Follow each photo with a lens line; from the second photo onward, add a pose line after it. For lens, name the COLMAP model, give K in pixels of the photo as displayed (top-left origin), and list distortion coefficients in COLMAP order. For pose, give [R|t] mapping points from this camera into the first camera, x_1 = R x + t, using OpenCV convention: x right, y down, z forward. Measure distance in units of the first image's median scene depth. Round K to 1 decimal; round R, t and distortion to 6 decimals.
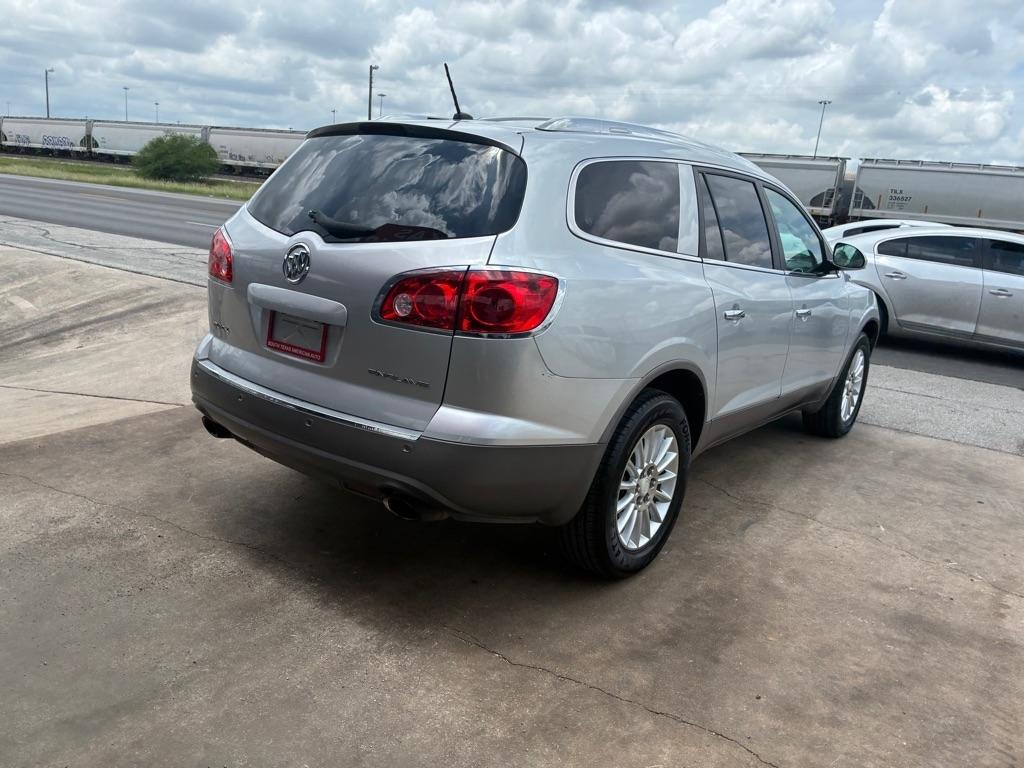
lens RADIAL K [[770.6, 0, 505.9], [0, 770.6, 404.3], [0, 0, 1]] dist [0.059879, -0.082343]
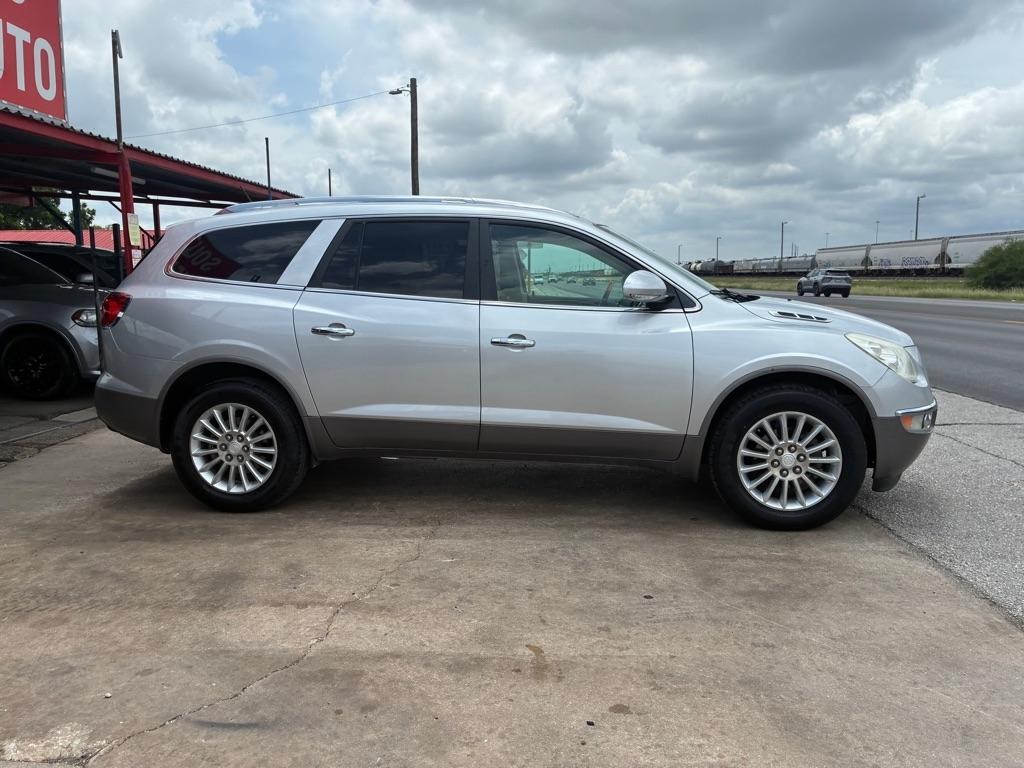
lens RADIAL K [[772.3, 0, 497.0], [0, 772.3, 391.6], [0, 0, 1]] dist [0.055018, -0.073629]
pose [[0.506300, 0.037092, -0.861559, 1.779013], [-0.176289, 0.982428, -0.061301, 0.008797], [0.844146, 0.182921, 0.503942, 0.733842]]
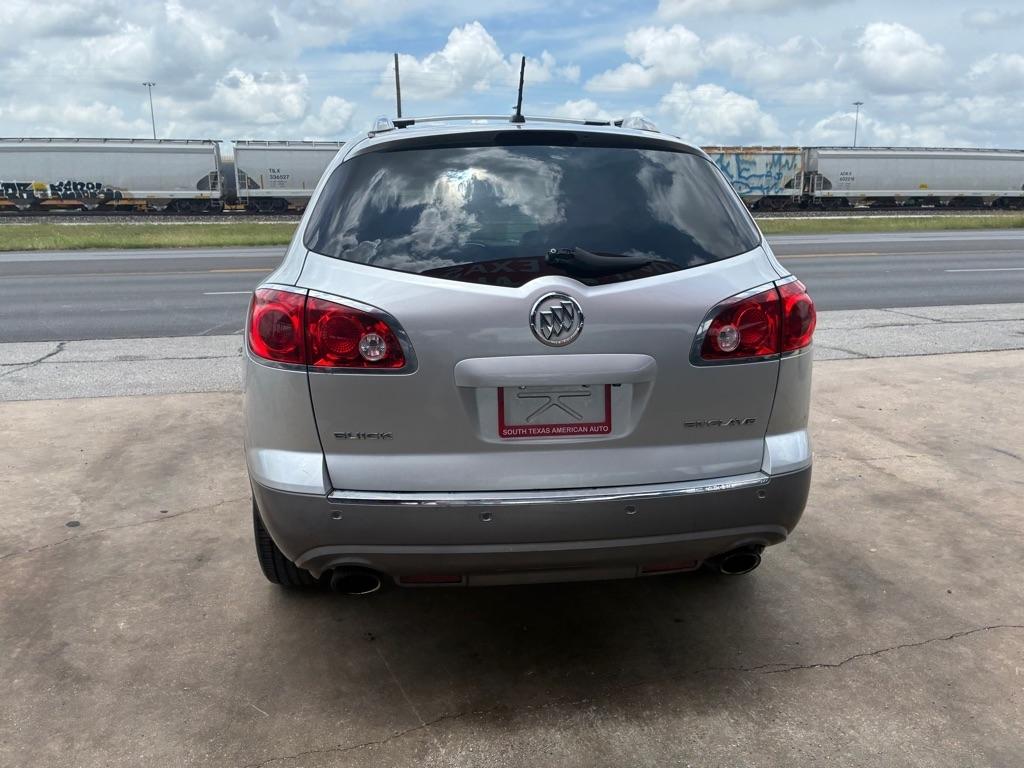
lens RADIAL K [[772.3, 0, 496.4], [0, 772.3, 391.9], [0, 0, 1]] dist [0.055018, -0.073629]
pose [[0.717522, -0.249881, 0.650170, -0.775367], [0.246225, 0.964161, 0.098826, -0.190094], [-0.651564, 0.089178, 0.753334, 0.441034]]
